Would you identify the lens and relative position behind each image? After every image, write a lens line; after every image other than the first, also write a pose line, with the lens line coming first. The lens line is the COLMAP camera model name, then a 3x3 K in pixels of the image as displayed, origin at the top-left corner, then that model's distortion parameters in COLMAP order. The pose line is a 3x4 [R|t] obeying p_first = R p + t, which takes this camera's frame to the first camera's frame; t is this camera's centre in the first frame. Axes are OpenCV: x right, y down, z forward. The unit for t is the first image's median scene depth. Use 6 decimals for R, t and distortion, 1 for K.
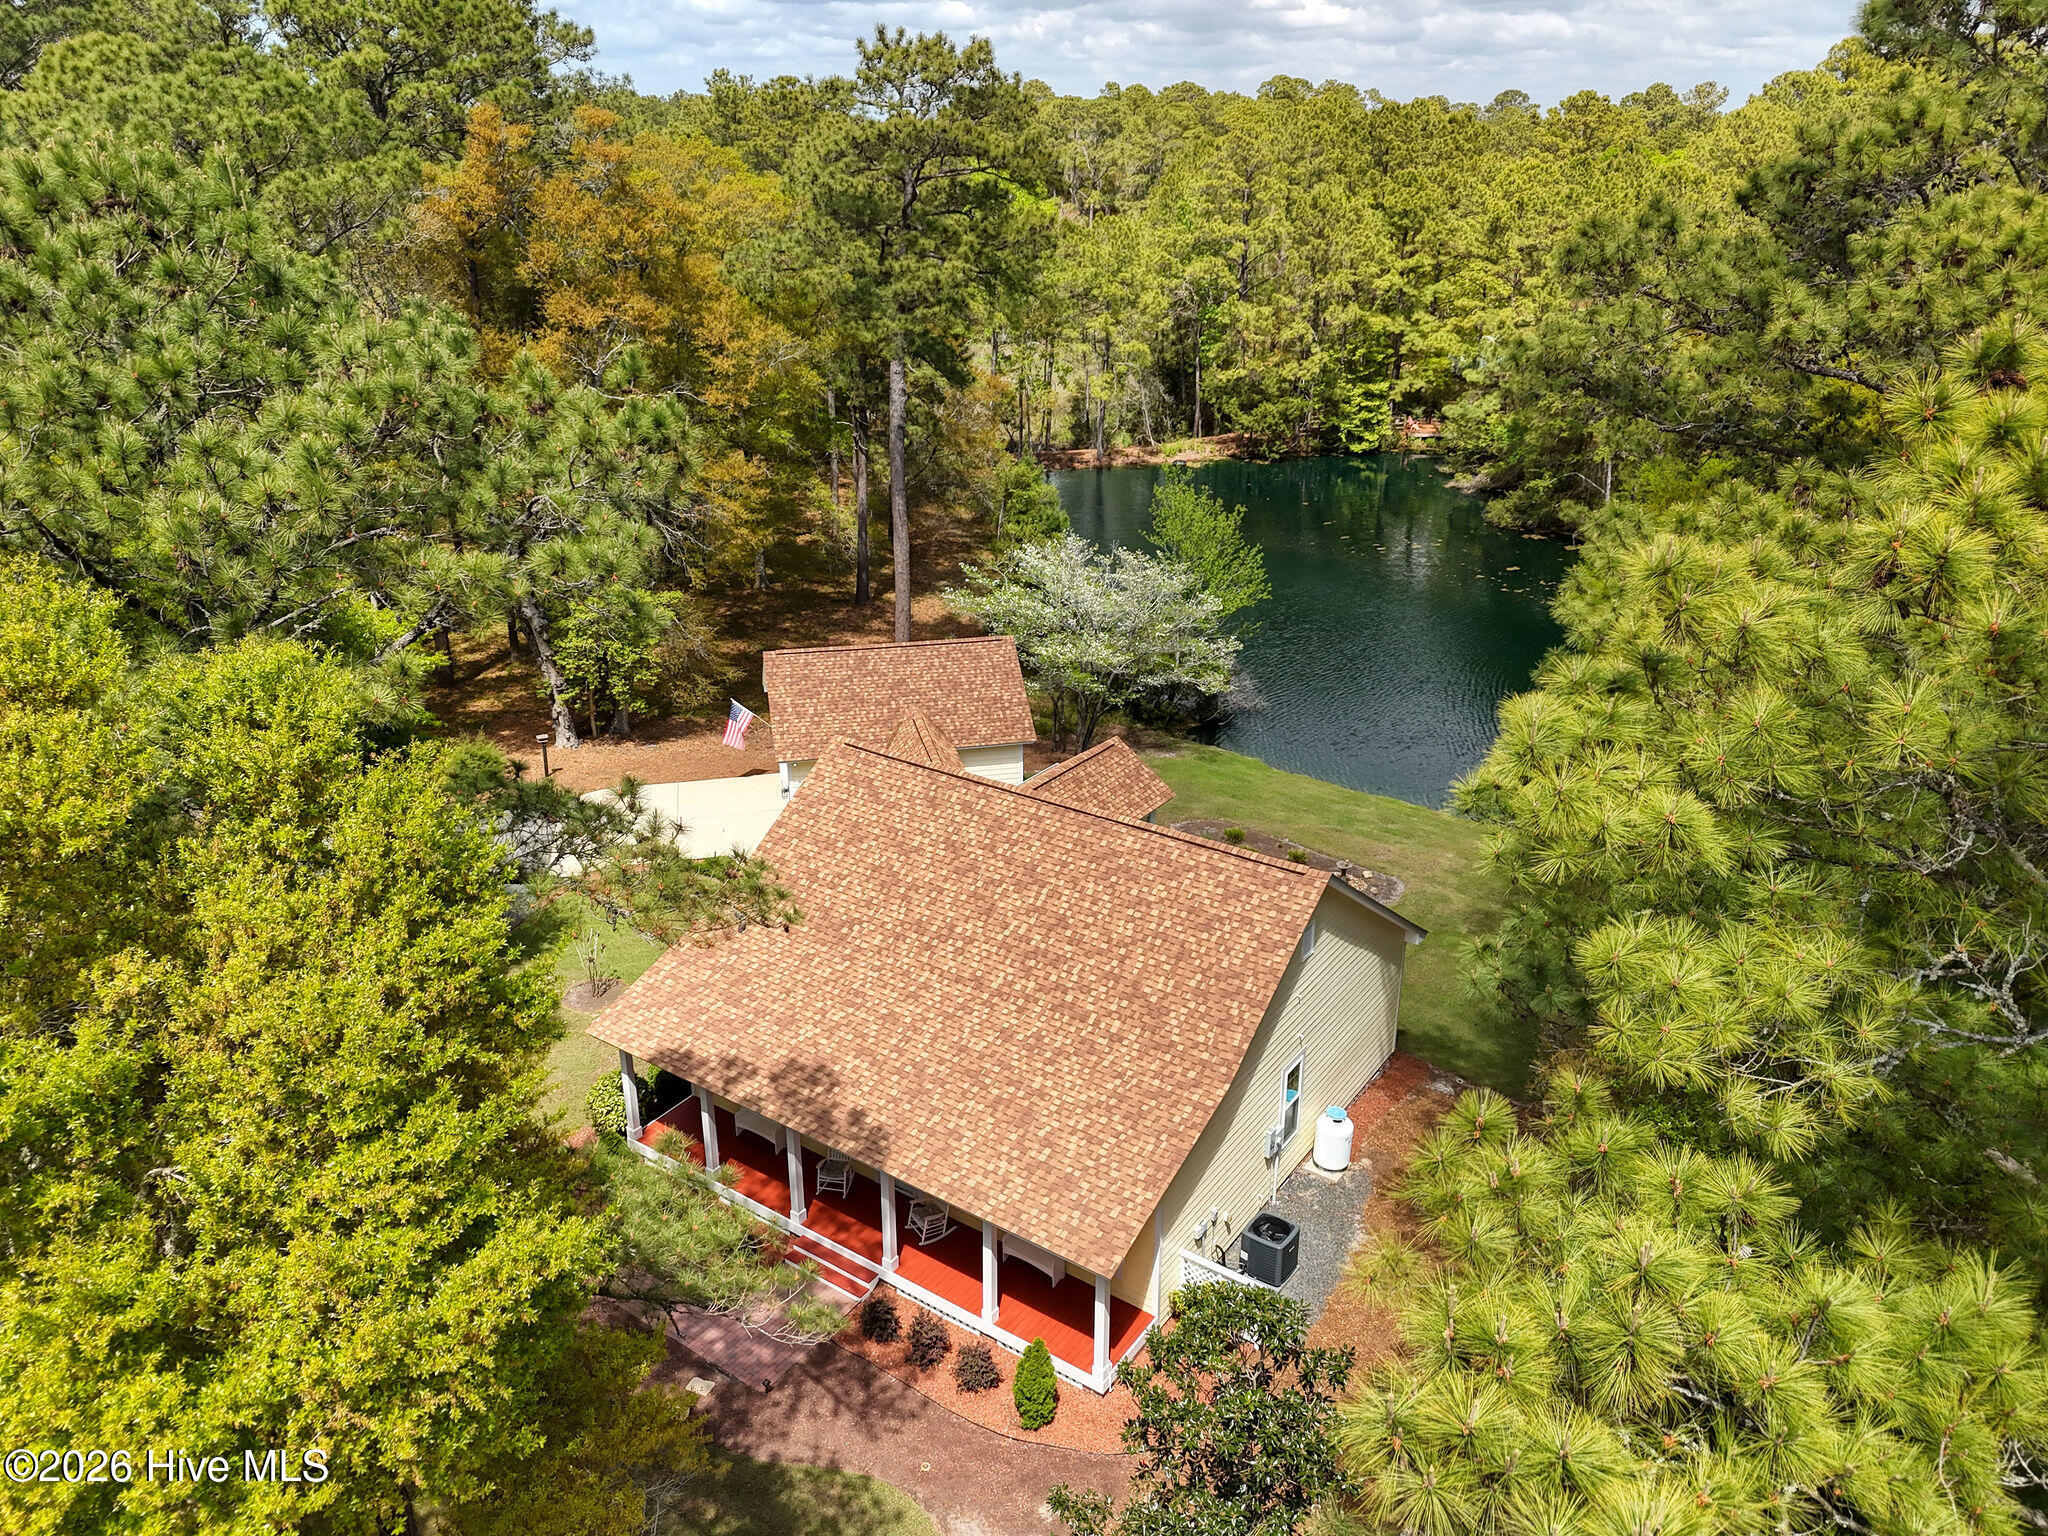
lens RADIAL K [[1443.0, 0, 1016.3], [0, 1443.0, 781.6], [0, 0, 1]] dist [0.040706, -0.005110]
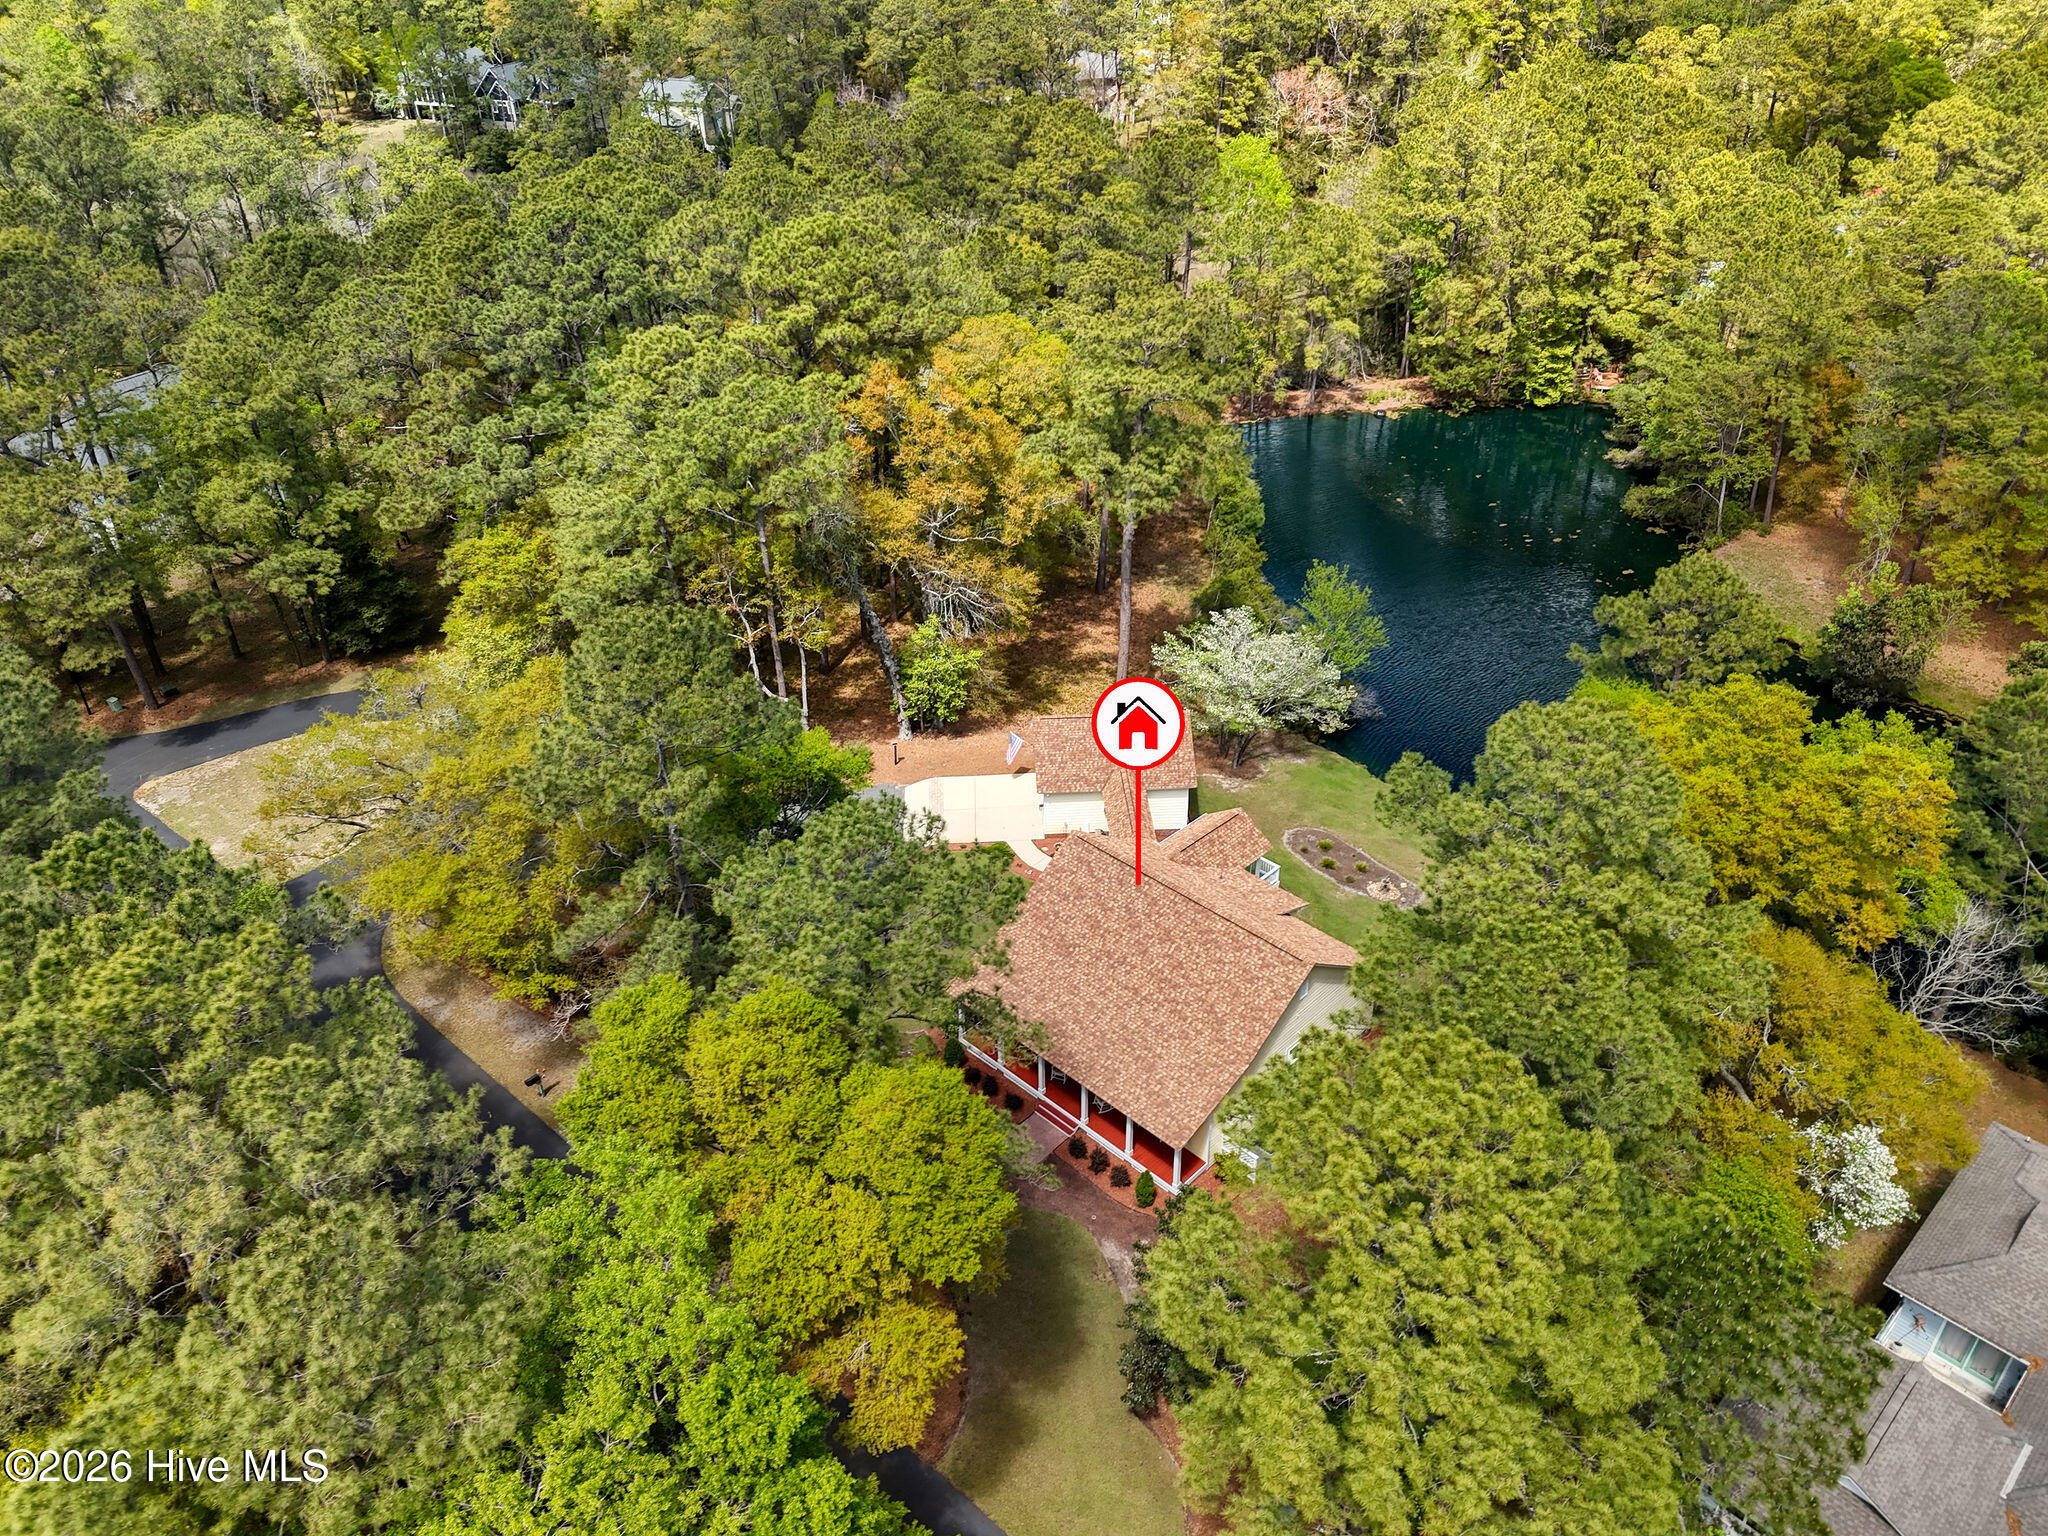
lens RADIAL K [[1443.0, 0, 1030.5], [0, 1443.0, 761.2], [0, 0, 1]] dist [0.040706, -0.005110]
pose [[0.986233, 0.078541, -0.145519, 0.027142], [-0.051131, 0.981720, 0.183335, -0.151346], [0.157259, -0.173370, 0.972220, -0.259273]]
